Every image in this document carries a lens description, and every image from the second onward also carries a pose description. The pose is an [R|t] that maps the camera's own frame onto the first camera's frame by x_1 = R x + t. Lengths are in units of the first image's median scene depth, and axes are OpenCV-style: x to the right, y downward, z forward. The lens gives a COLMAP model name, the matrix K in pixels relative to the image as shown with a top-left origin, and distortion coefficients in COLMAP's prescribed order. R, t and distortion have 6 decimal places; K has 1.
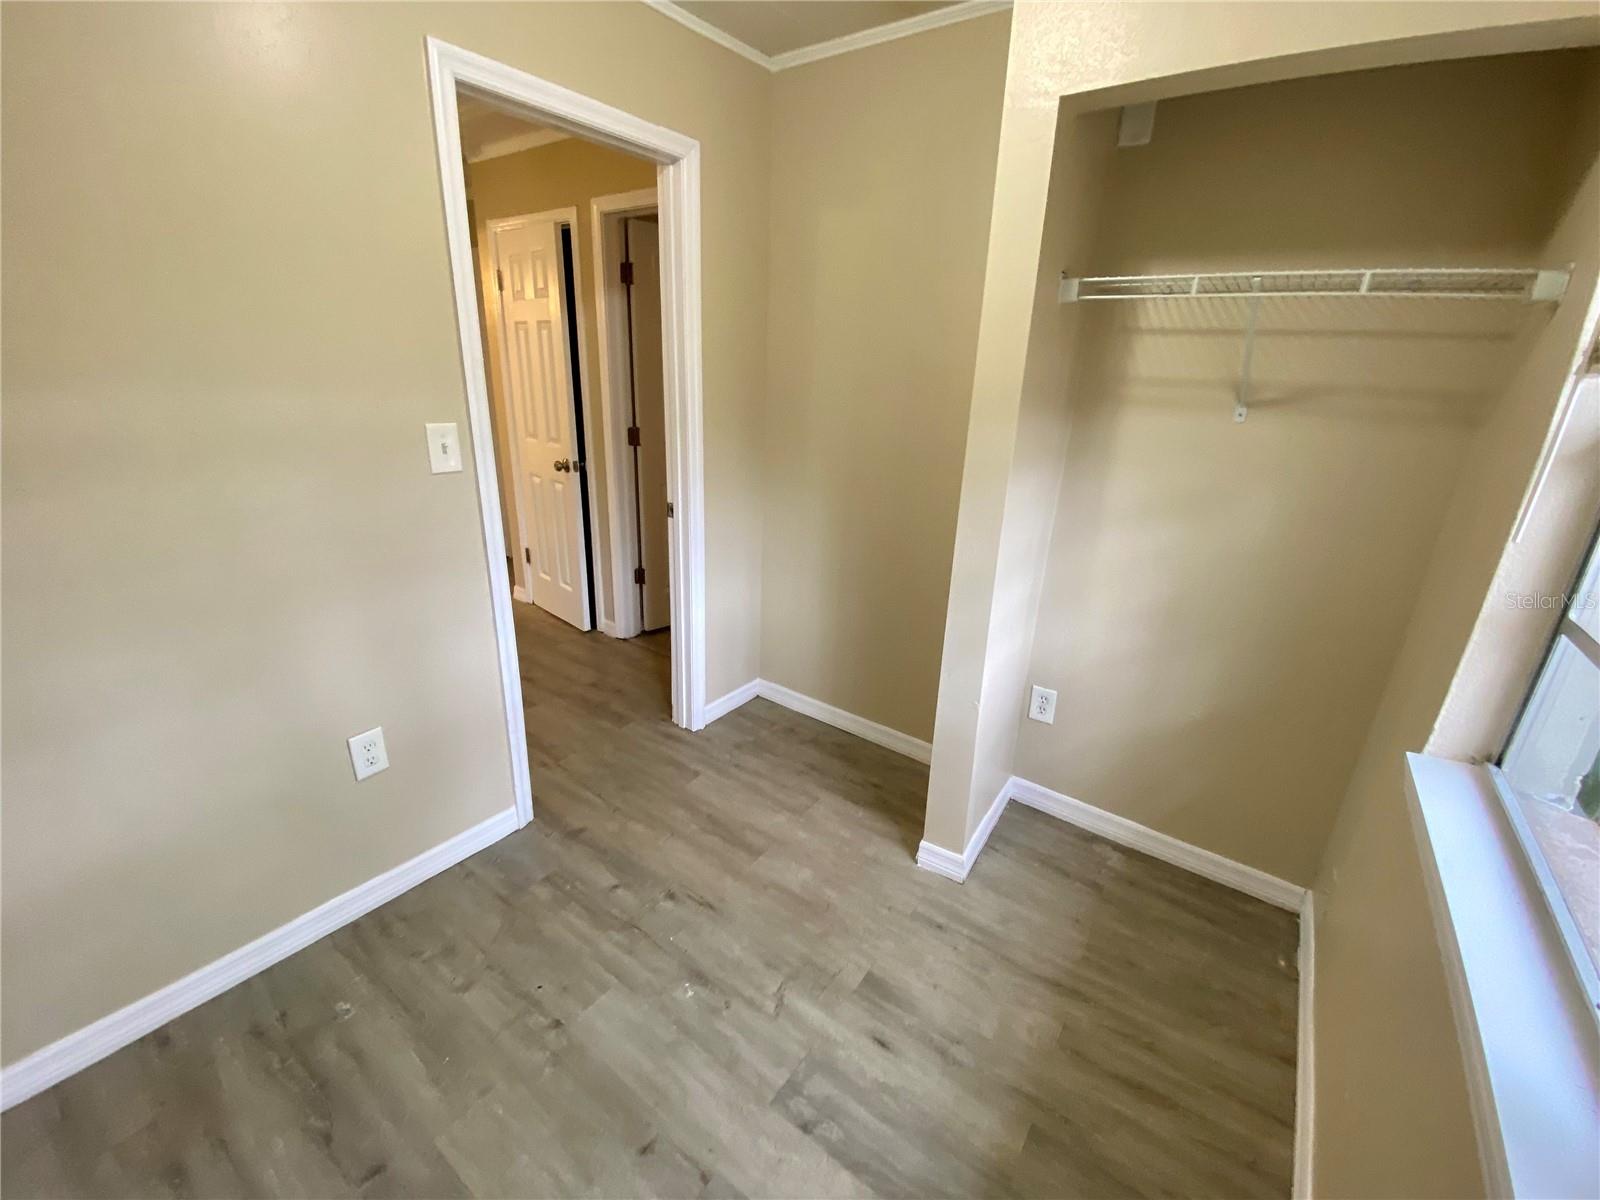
lens RADIAL K [[646.7, 0, 796.4], [0, 646.7, 592.1], [0, 0, 1]] dist [0.031545, -0.026631]
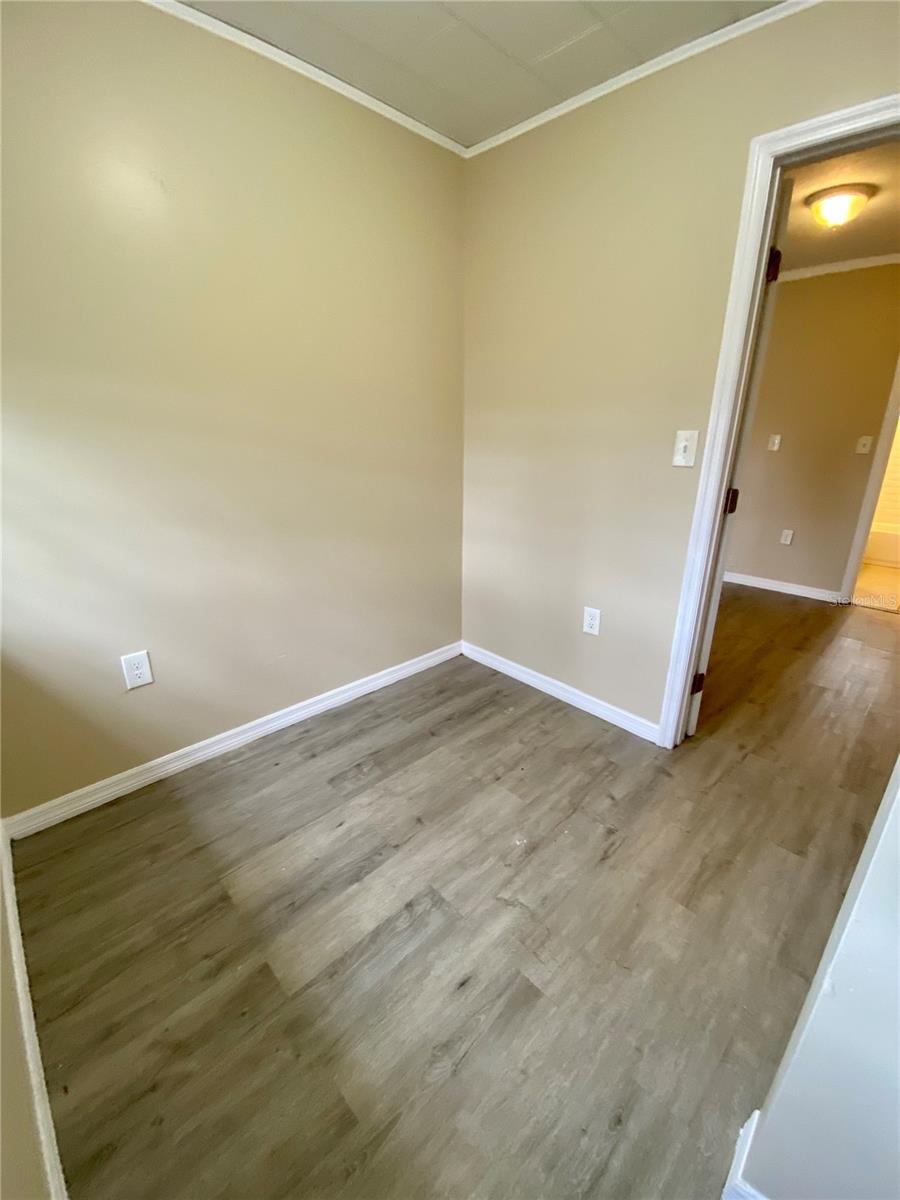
lens RADIAL K [[485.0, 0, 456.2], [0, 485.0, 606.7], [0, 0, 1]] dist [0.031545, -0.026631]
pose [[-0.157722, 0.296622, -0.941881, 0.633332], [-0.340938, 0.878809, 0.333850, -0.096073], [0.926761, 0.373778, -0.037478, 0.715601]]
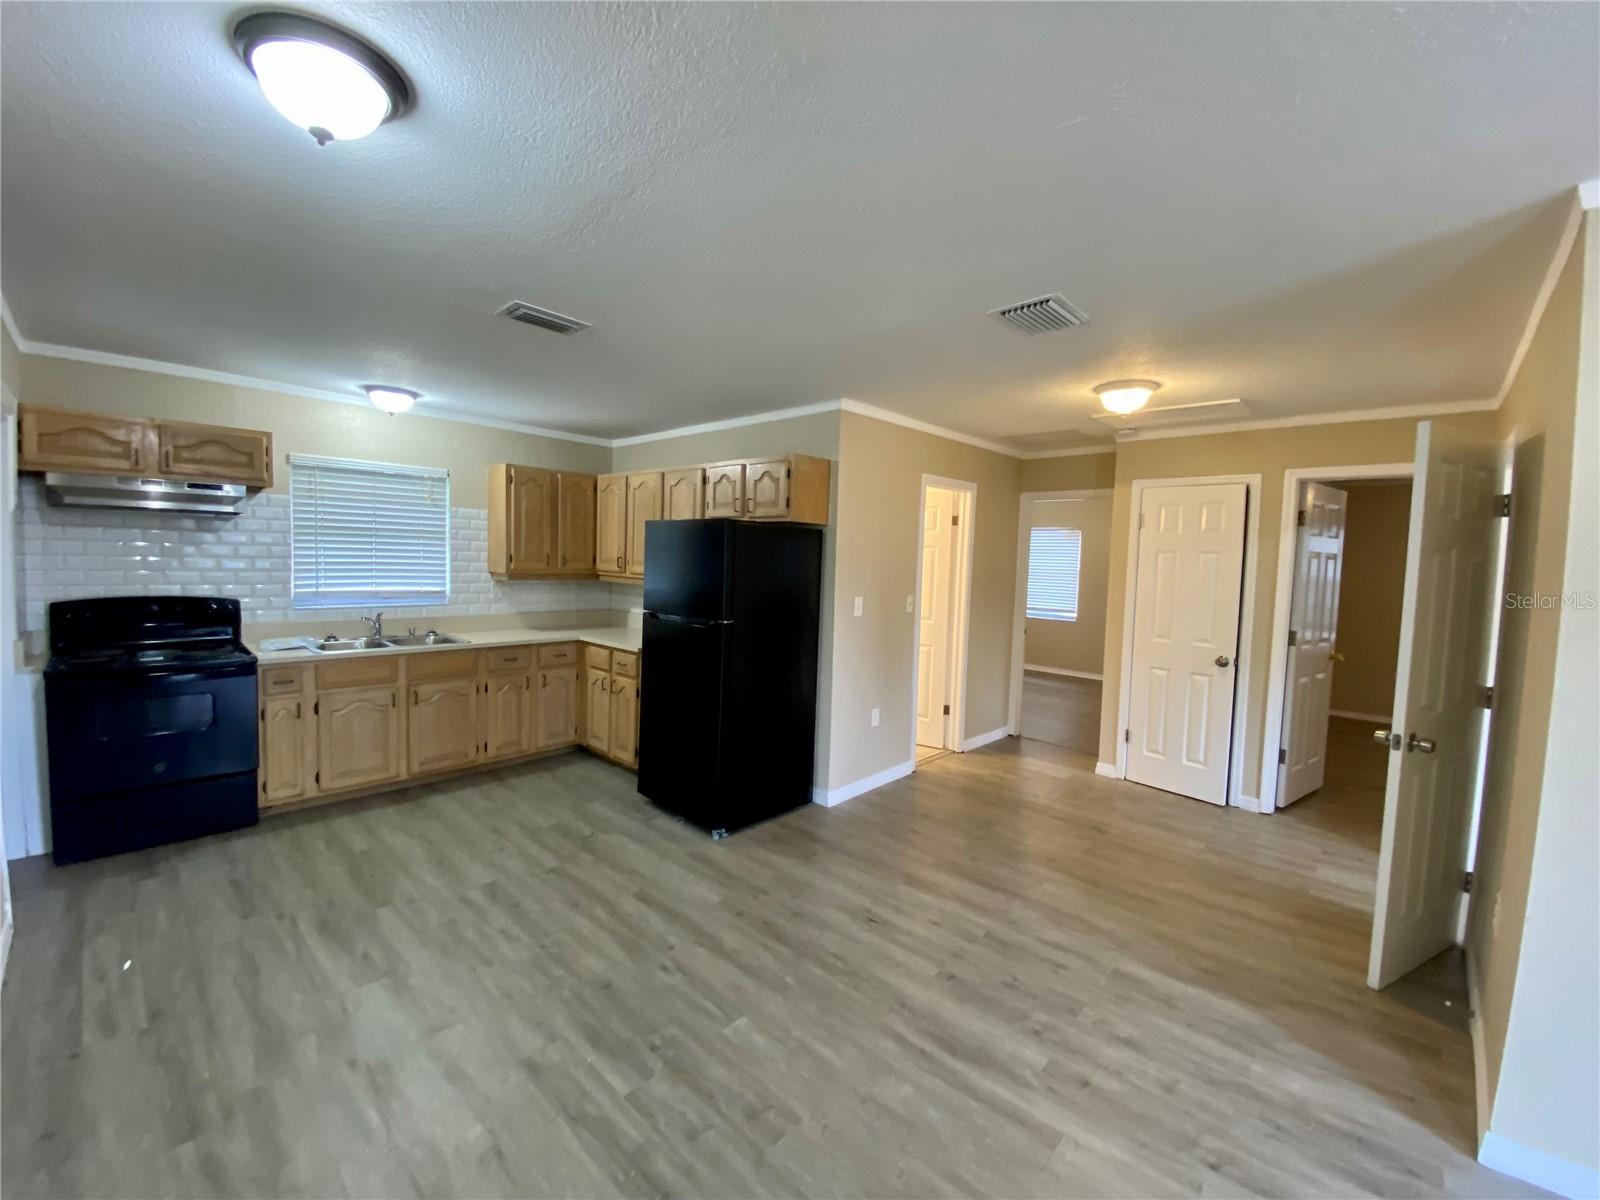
lens RADIAL K [[646.7, 0, 796.4], [0, 646.7, 592.1], [0, 0, 1]] dist [0.031545, -0.026631]
pose [[0.991256, 0.002915, -0.131918, -2.059042], [-0.039570, 0.960309, -0.276118, 0.101418], [0.125877, 0.278924, 0.952028, -0.625376]]
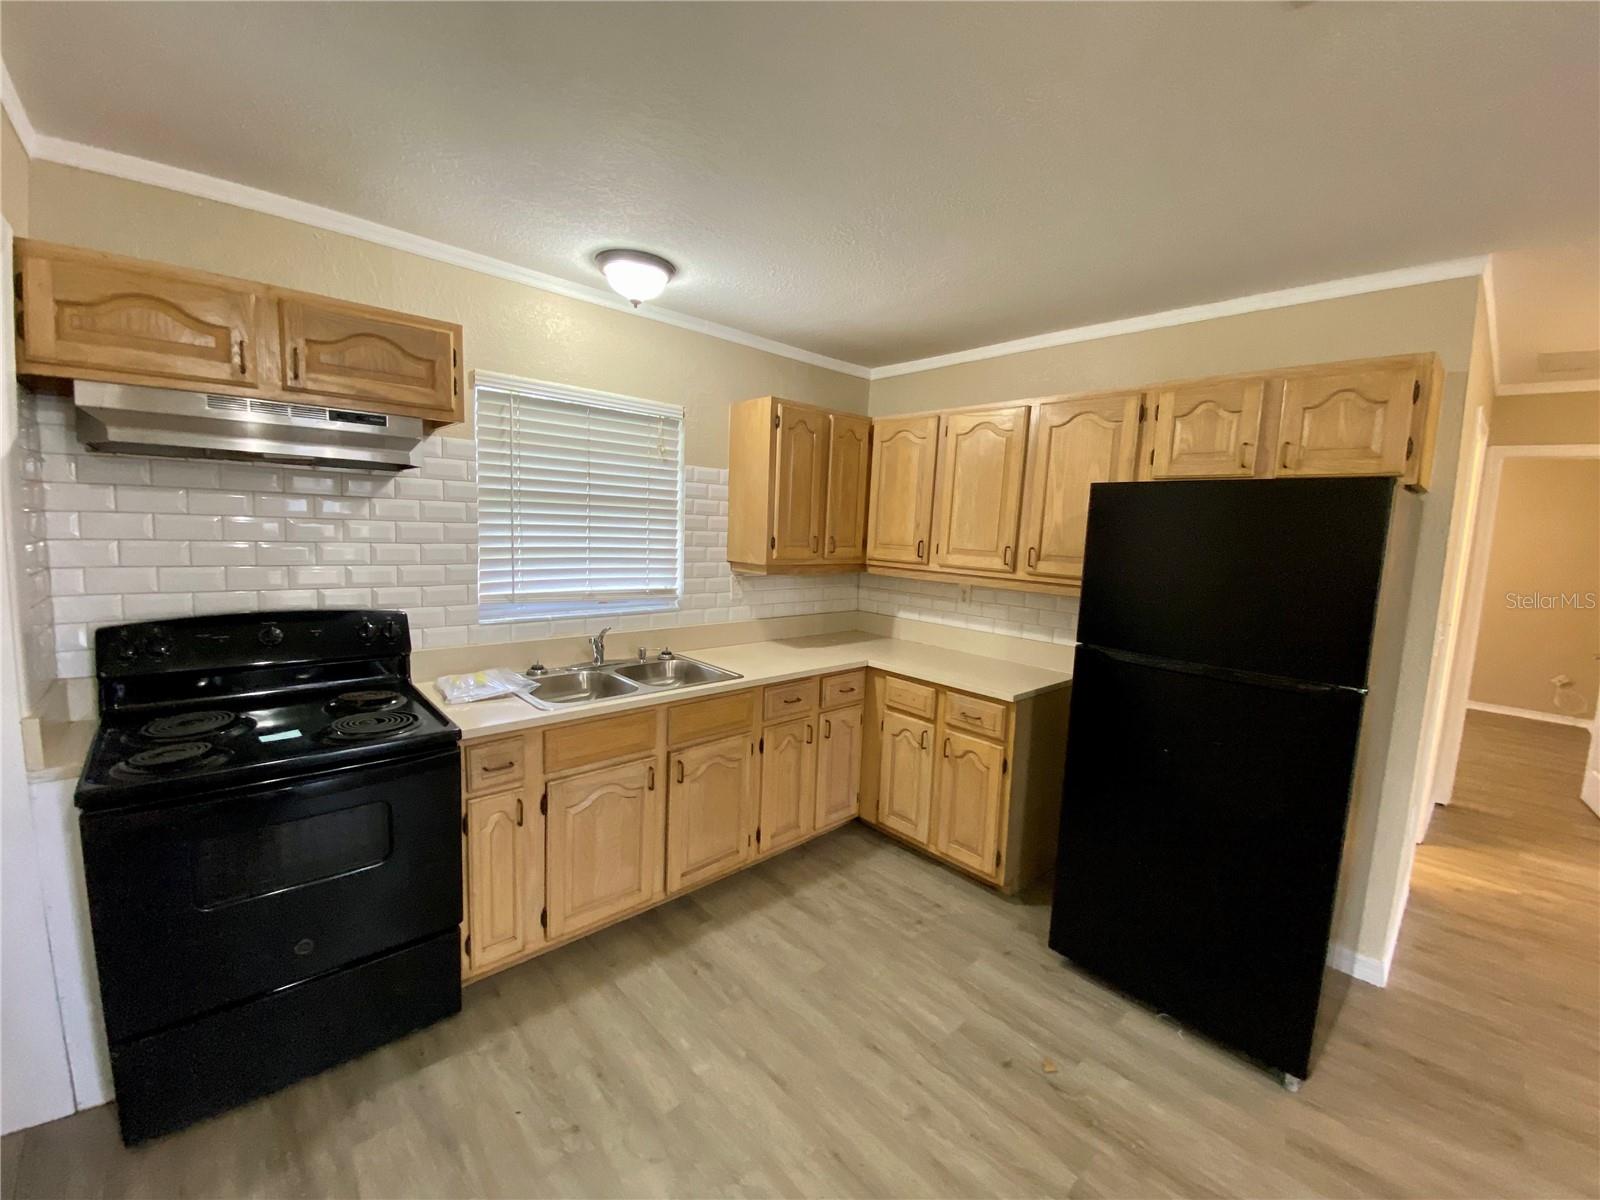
lens RADIAL K [[646.7, 0, 796.4], [0, 646.7, 592.1], [0, 0, 1]] dist [0.031545, -0.026631]
pose [[0.978981, 0.024641, -0.202459, -3.212153], [-0.071329, 0.971353, -0.226683, -0.214560], [0.191073, 0.236360, 0.952694, 0.143925]]
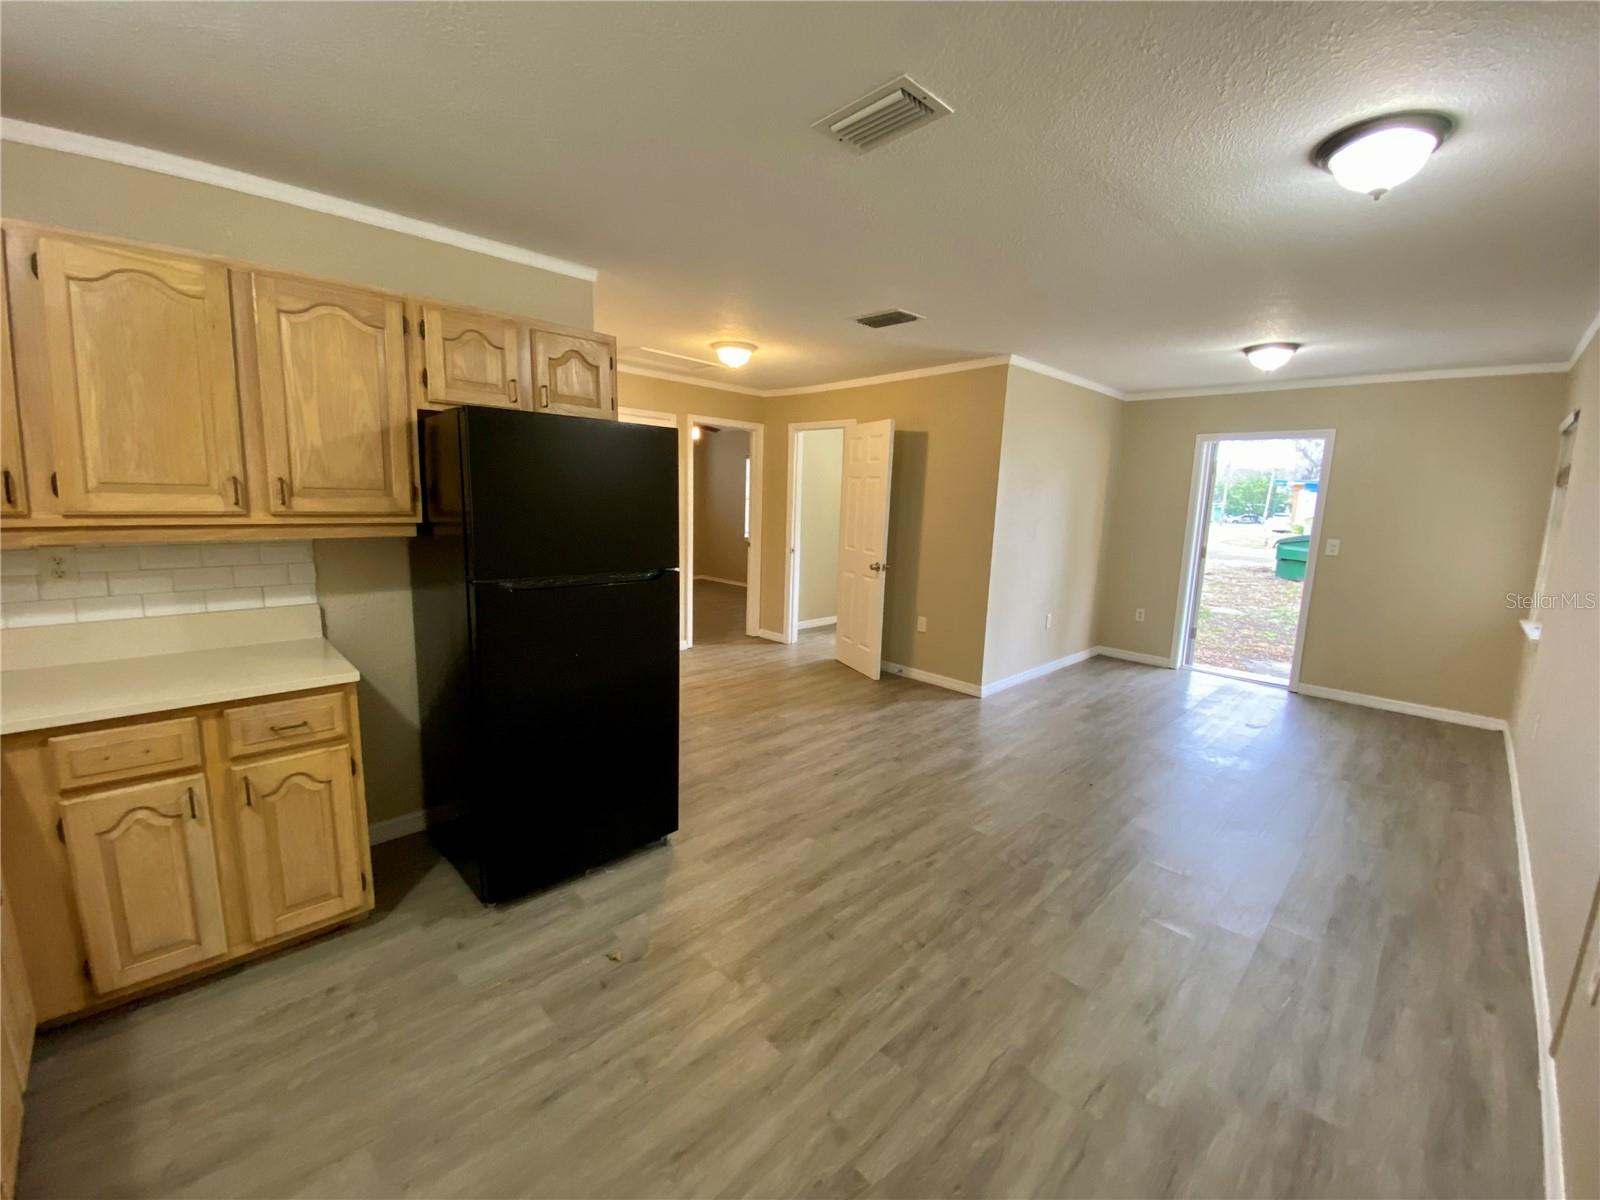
lens RADIAL K [[643.5, 0, 795.5], [0, 643.5, 595.2], [0, 0, 1]] dist [0.023540, -0.025192]
pose [[0.177378, -0.186178, 0.966372, -3.999437], [0.299166, 0.945674, 0.127278, -0.409809], [-0.937570, 0.266529, 0.223440, 0.717310]]
